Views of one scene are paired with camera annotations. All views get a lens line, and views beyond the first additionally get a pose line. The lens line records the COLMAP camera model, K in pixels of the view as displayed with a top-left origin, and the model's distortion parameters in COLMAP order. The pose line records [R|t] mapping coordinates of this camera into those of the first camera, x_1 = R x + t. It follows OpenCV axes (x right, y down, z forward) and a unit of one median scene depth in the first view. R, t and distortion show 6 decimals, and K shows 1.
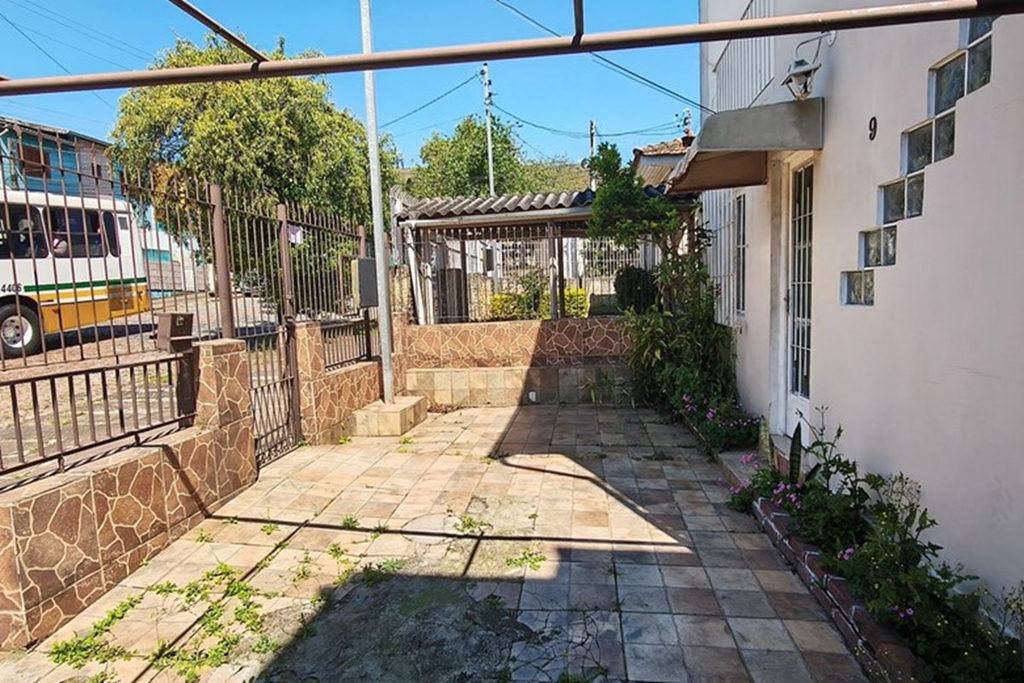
lens RADIAL K [[589.0, 0, 512.7], [0, 589.0, 353.4], [0, 0, 1]] dist [-0.002376, -0.000215]
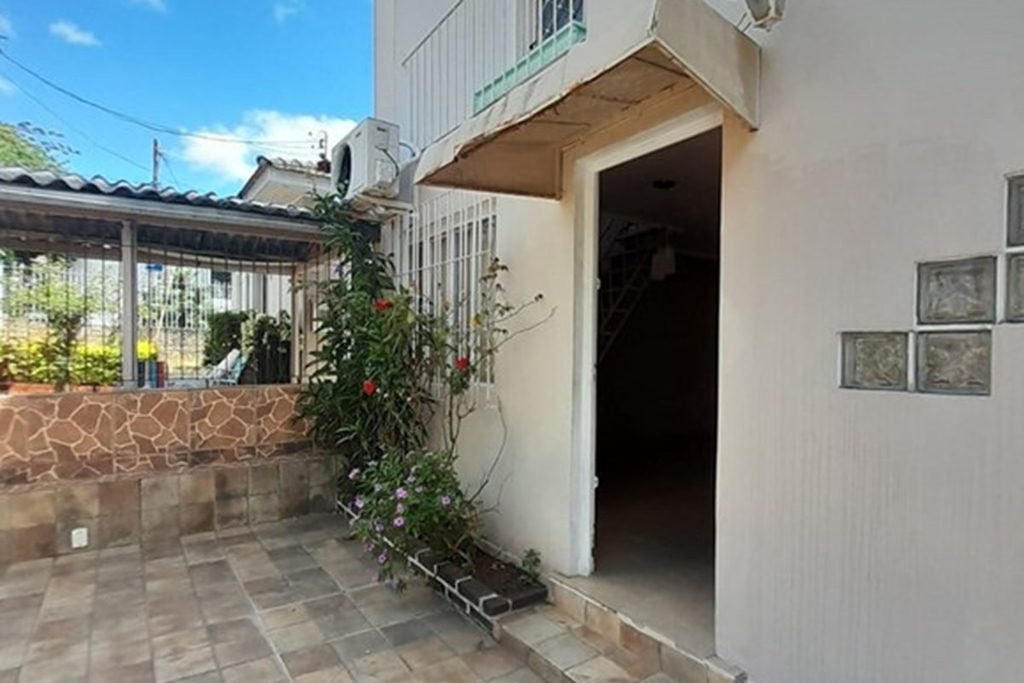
lens RADIAL K [[549.7, 0, 514.3], [0, 549.7, 356.5], [0, 0, 1]] dist [0.002071, -0.000065]
pose [[0.739608, 0.035397, 0.672107, -0.024838], [0.029283, 0.995978, -0.084679, -0.057132], [-0.672401, 0.082310, 0.735596, 0.599853]]
